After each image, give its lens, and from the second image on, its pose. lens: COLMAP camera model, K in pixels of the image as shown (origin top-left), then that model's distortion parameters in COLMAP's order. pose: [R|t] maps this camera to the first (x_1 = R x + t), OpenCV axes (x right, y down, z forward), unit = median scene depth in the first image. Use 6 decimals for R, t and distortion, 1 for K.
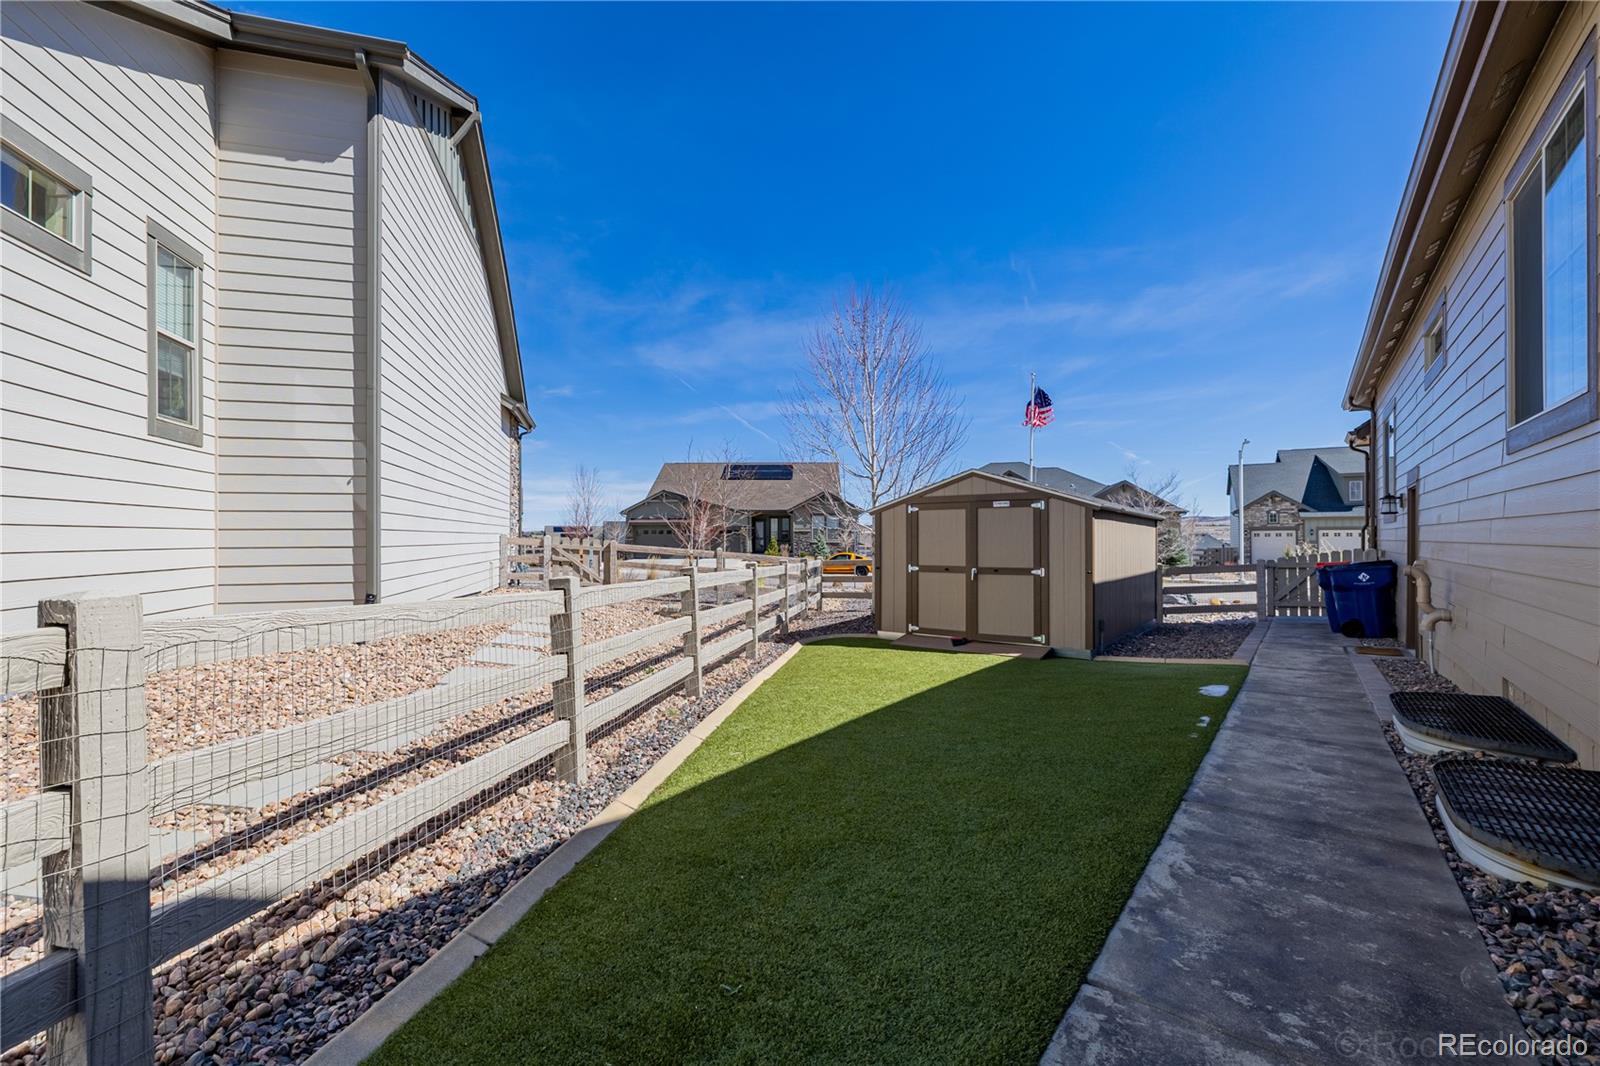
lens RADIAL K [[674.2, 0, 792.2], [0, 674.2, 534.3], [0, 0, 1]] dist [0.001734, 0.000287]
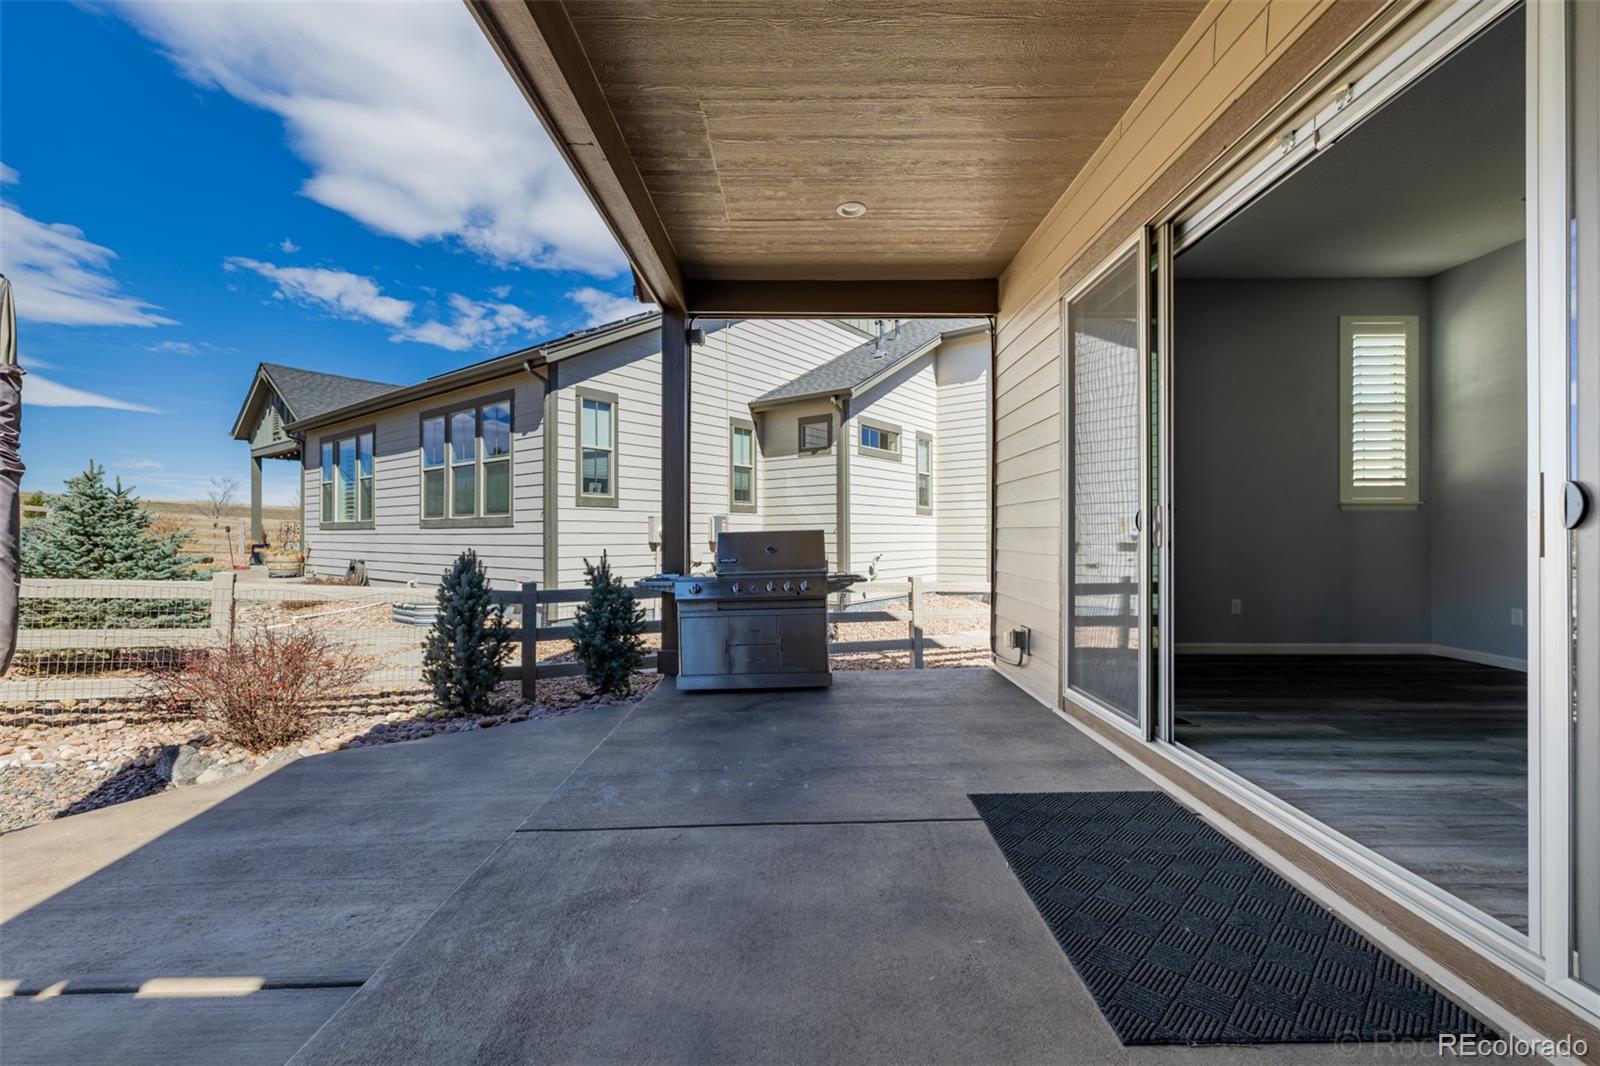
lens RADIAL K [[674.2, 0, 792.2], [0, 674.2, 534.3], [0, 0, 1]] dist [0.001734, 0.000287]
pose [[0.599833, 0.001266, -0.800125, 0.781773], [0.000369, 0.999998, 0.001859, -0.073666], [0.800125, -0.001410, 0.599831, -0.877252]]
